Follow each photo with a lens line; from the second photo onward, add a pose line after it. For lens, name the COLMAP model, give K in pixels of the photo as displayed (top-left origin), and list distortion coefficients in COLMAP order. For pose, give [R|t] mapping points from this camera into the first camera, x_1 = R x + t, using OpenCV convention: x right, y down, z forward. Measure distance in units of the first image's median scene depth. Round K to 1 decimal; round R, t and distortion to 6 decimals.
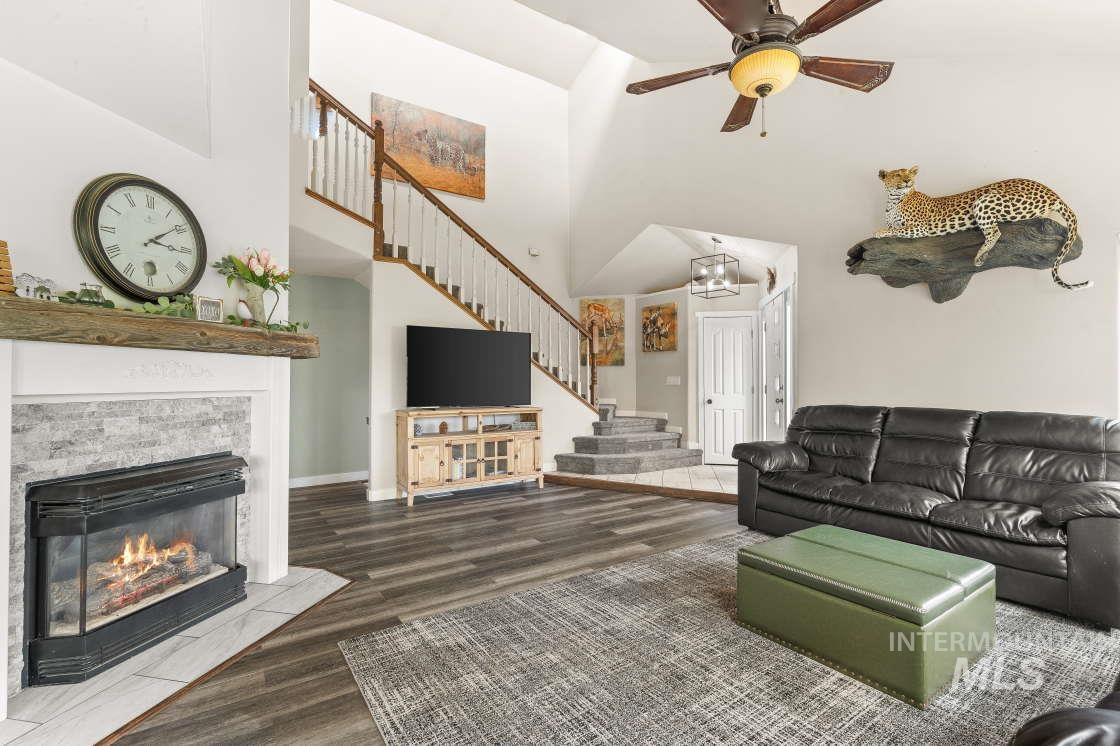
lens RADIAL K [[510.5, 0, 561.8], [0, 510.5, 373.0], [0, 0, 1]] dist [0.000452, -0.000016]
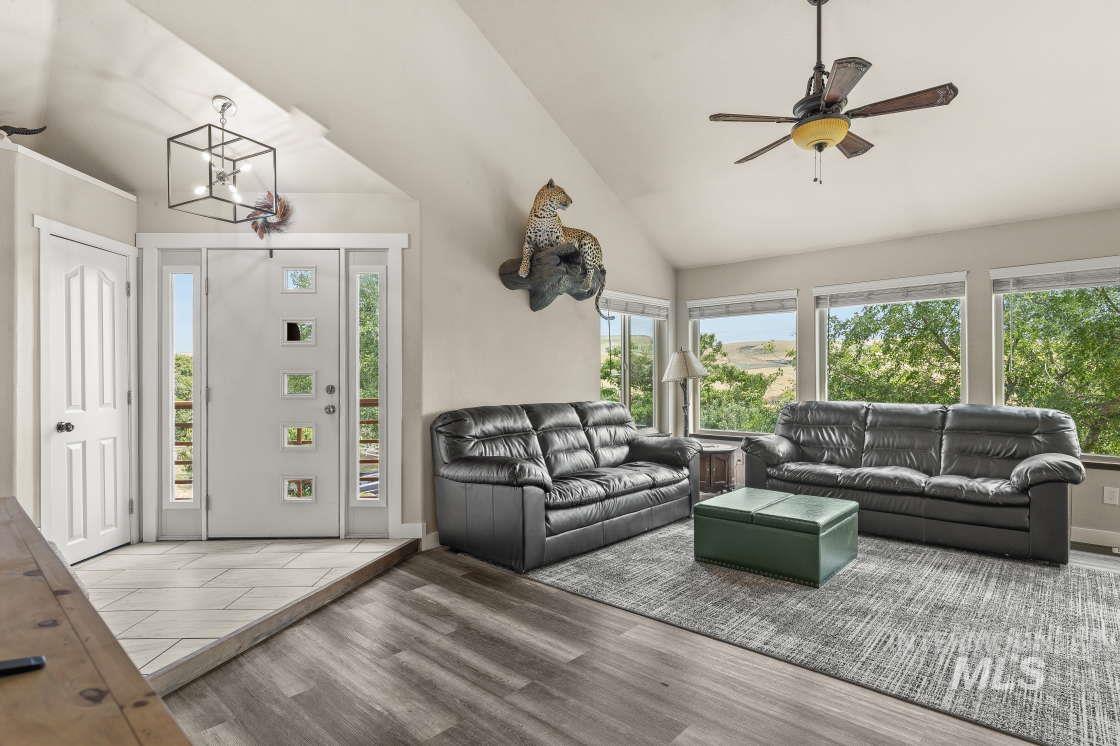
lens RADIAL K [[574.0, 0, 564.0], [0, 574.0, 379.4], [0, 0, 1]] dist [-0.003382, -0.000969]
pose [[-0.235289, -0.001513, 0.971924, -0.527631], [-0.013481, 0.999908, -0.001707, 0.017816], [-0.971832, -0.013504, -0.235288, 1.253841]]
